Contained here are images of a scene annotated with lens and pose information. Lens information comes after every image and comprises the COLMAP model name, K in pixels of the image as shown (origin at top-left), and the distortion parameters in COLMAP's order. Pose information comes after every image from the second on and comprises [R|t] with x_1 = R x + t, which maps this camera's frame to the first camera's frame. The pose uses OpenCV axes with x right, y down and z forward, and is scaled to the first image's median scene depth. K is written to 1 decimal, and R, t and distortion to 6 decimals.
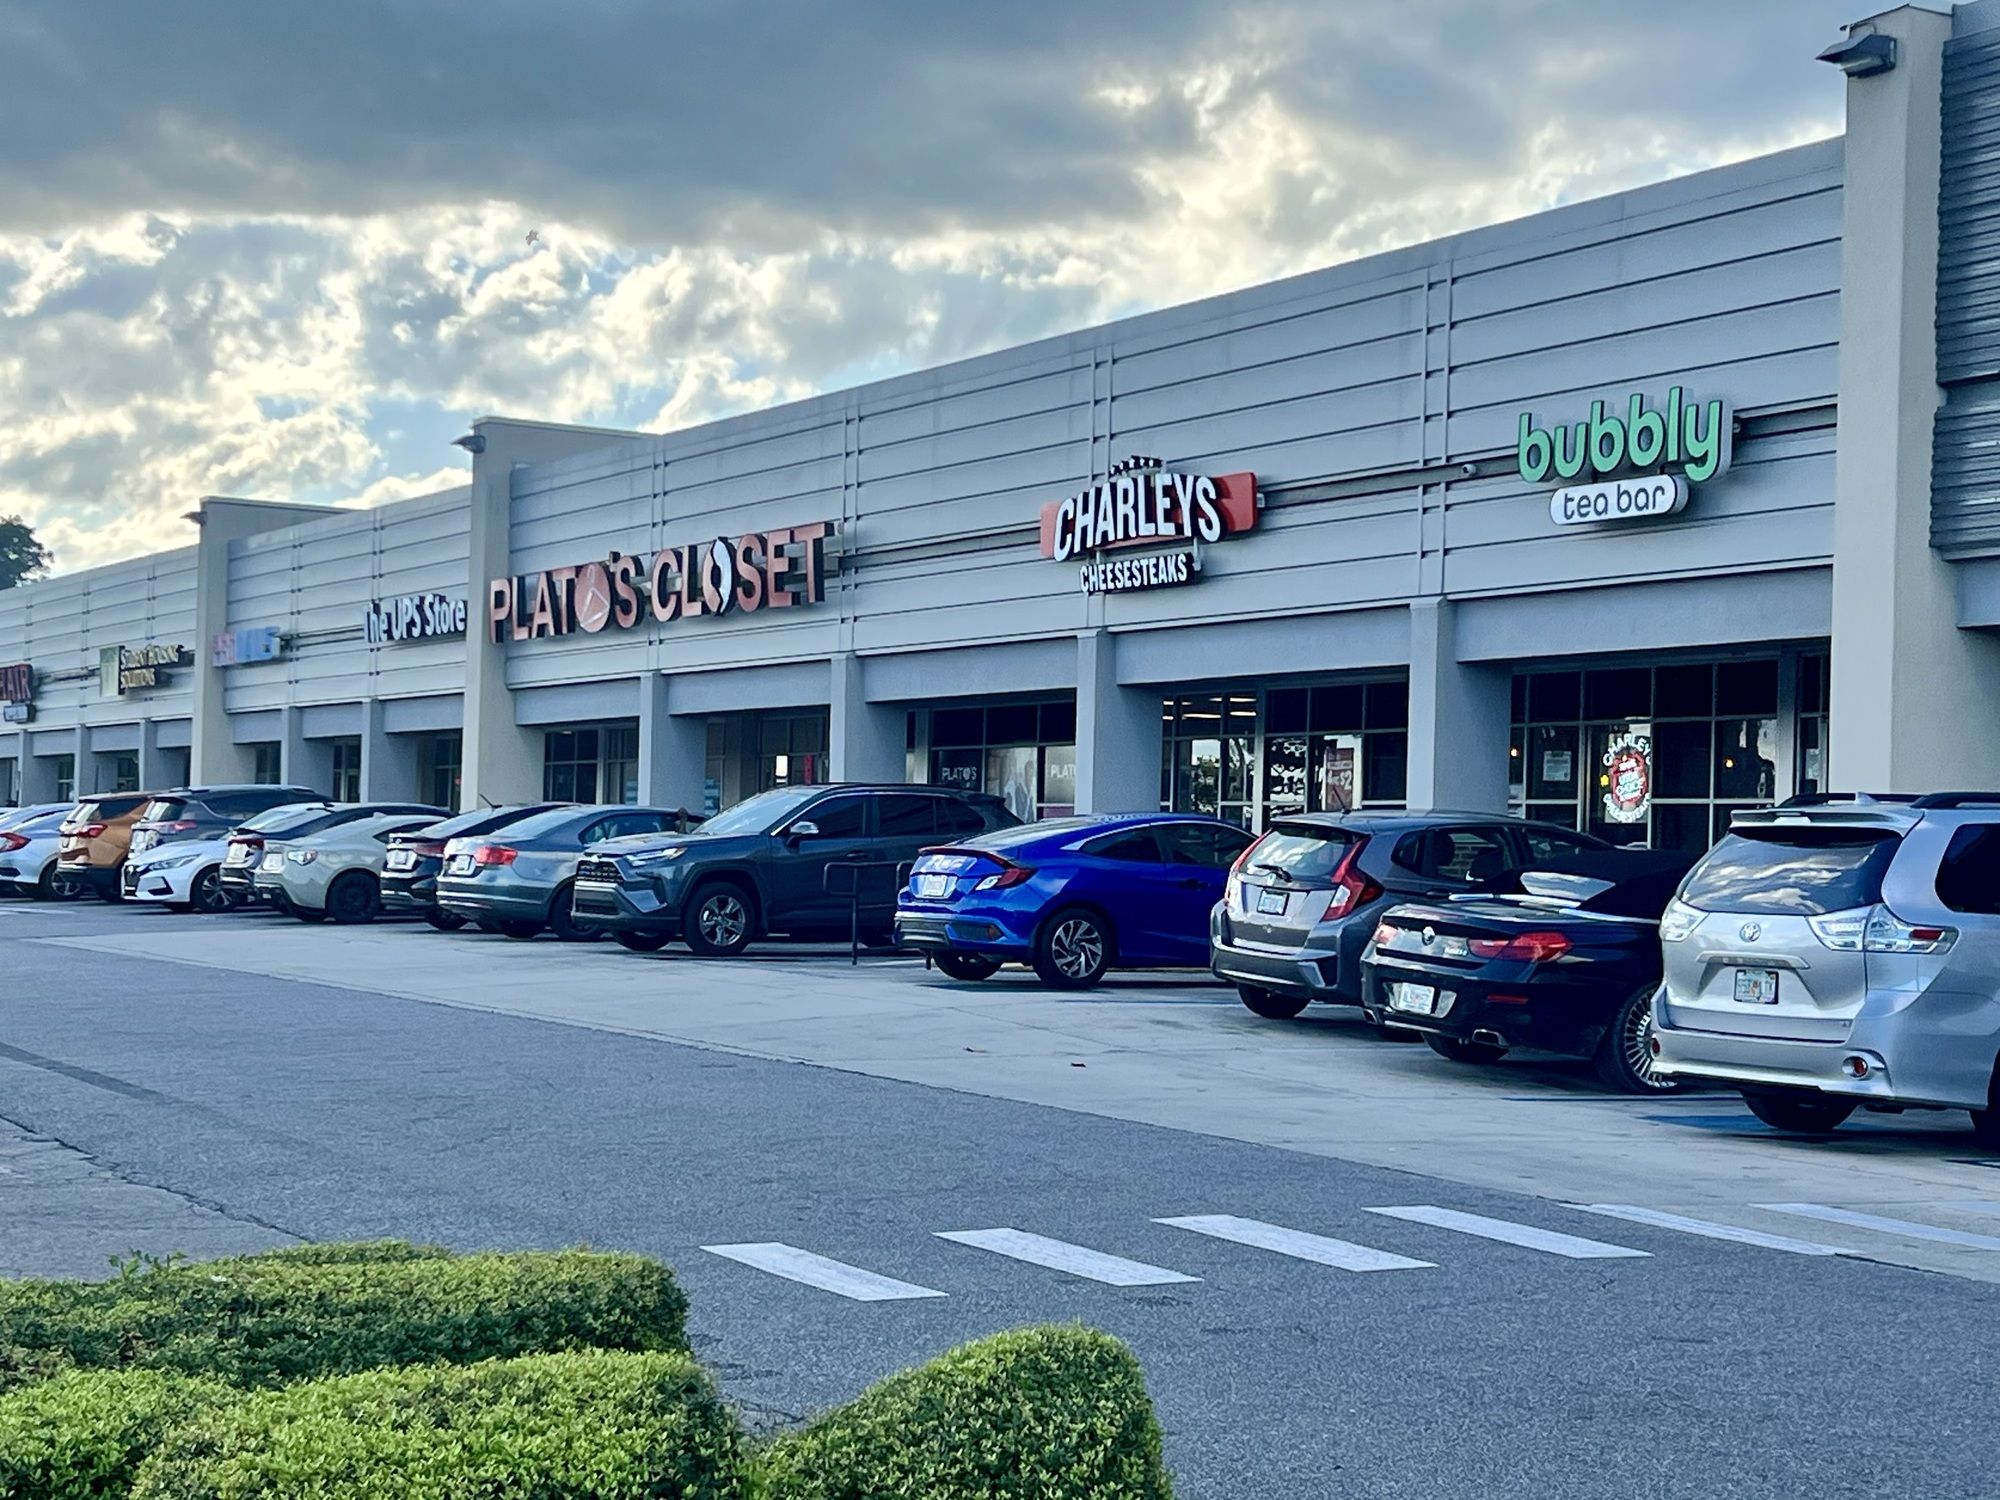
lens RADIAL K [[3609.0, 0, 1000.2], [0, 3609.0, 754.6], [0, 0, 1]] dist [0.025902, 0.000000]
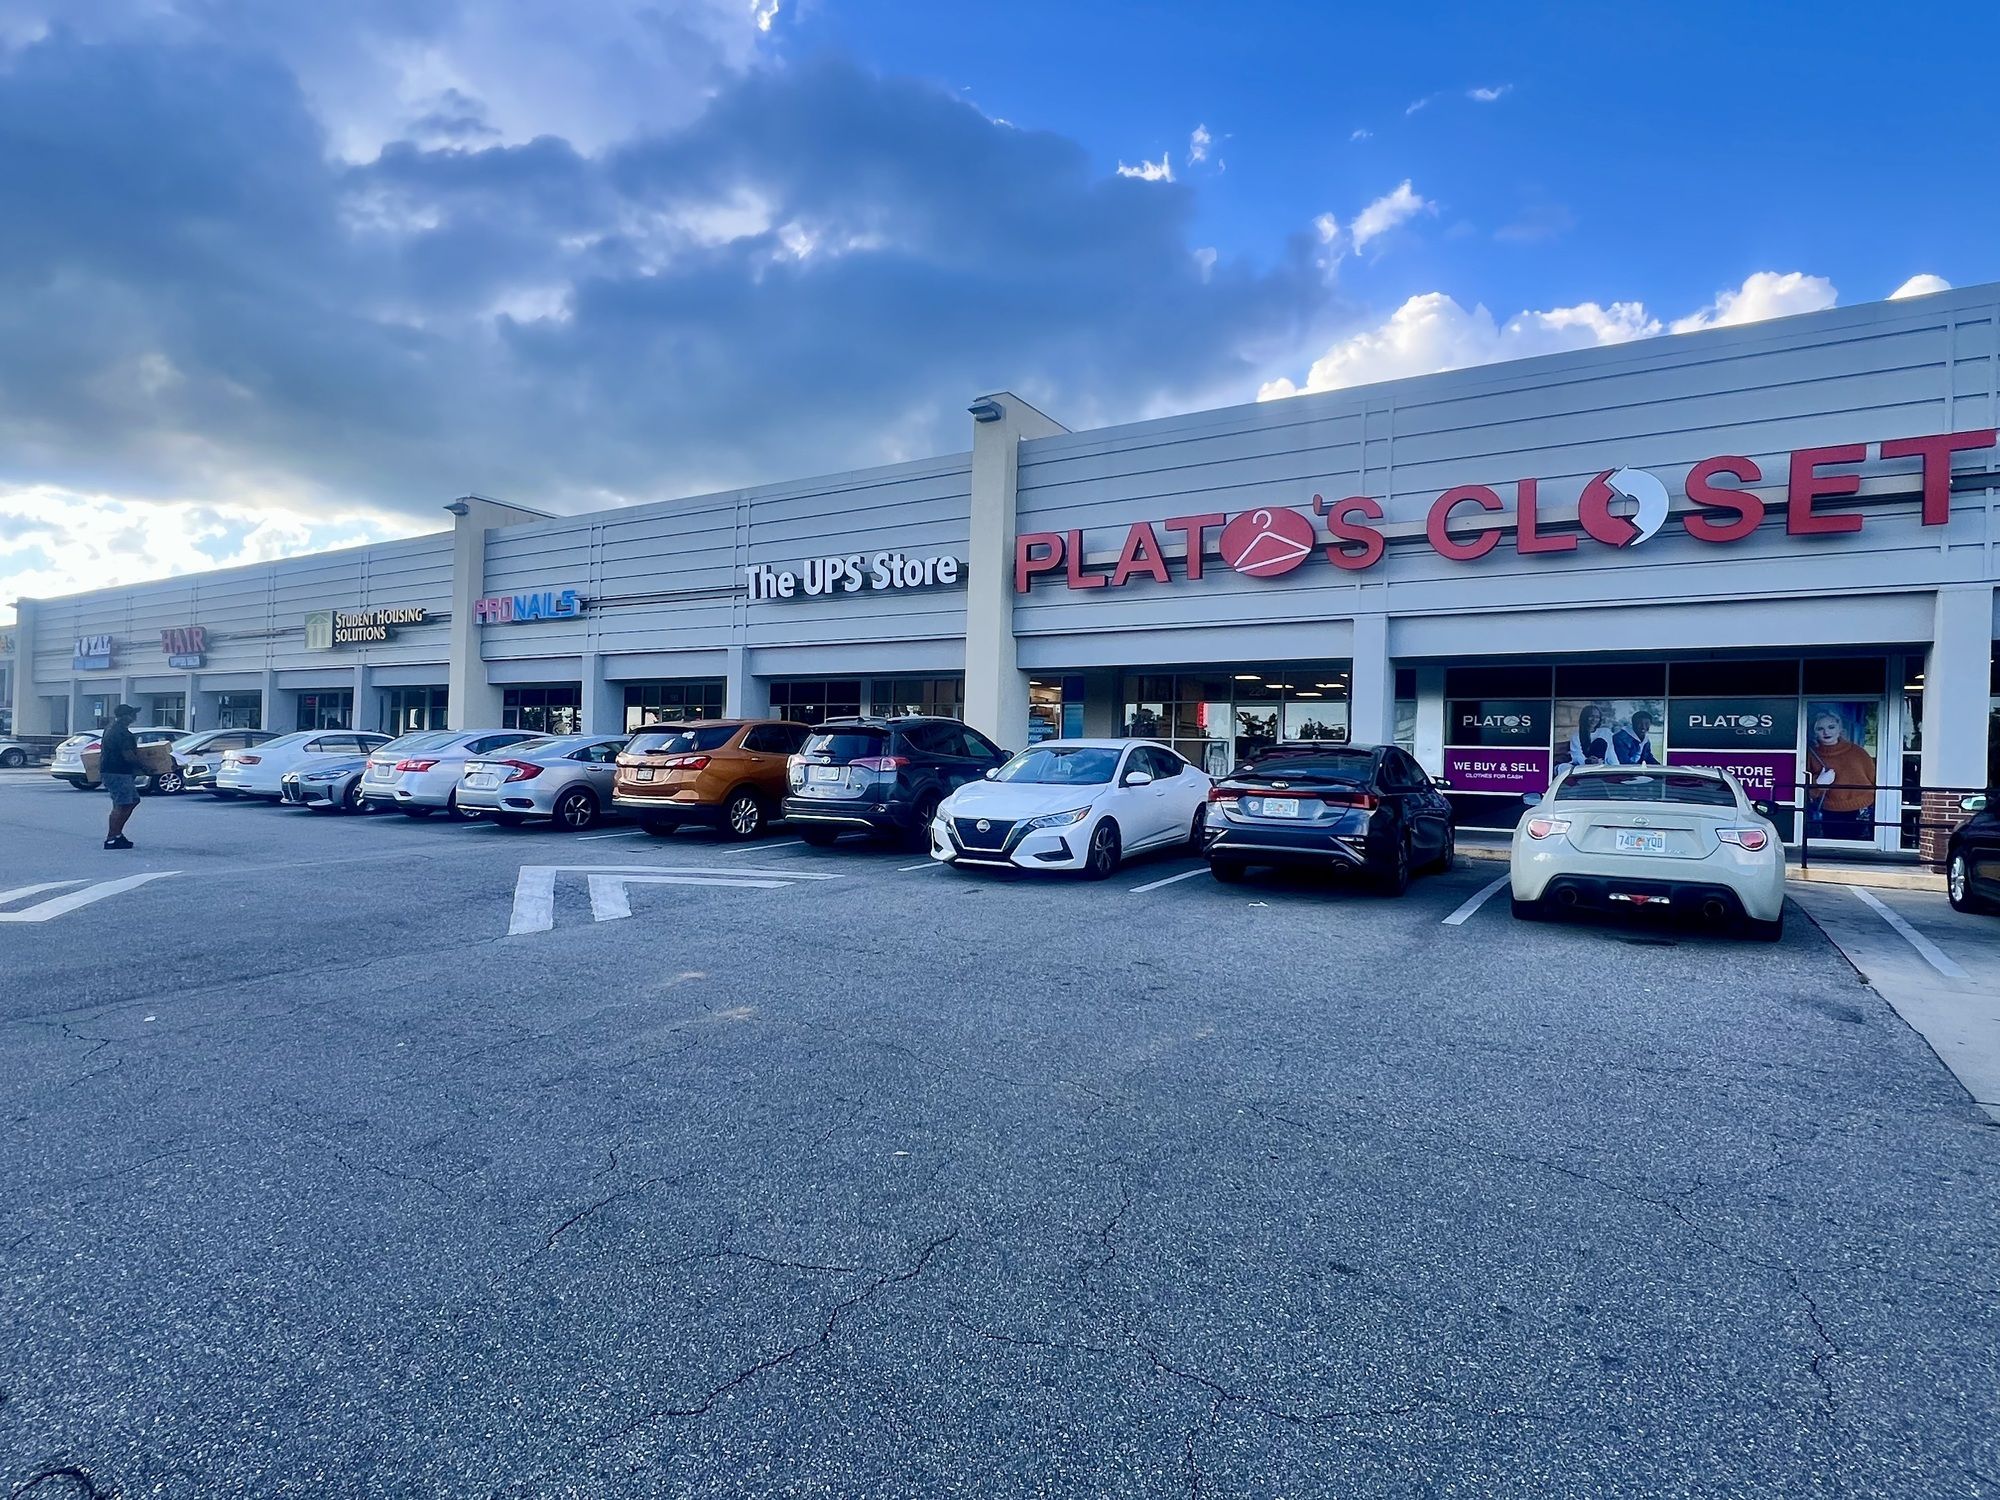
lens RADIAL K [[1458.9, 0, 999.9], [0, 1458.9, 737.7], [0, 0, 1]] dist [0.006063, 0.002671]
pose [[0.933505, 0.021474, 0.357921, -0.207690], [-0.026048, 0.999629, 0.007961, 0.006064], [-0.357618, -0.016755, 0.933718, 0.413574]]
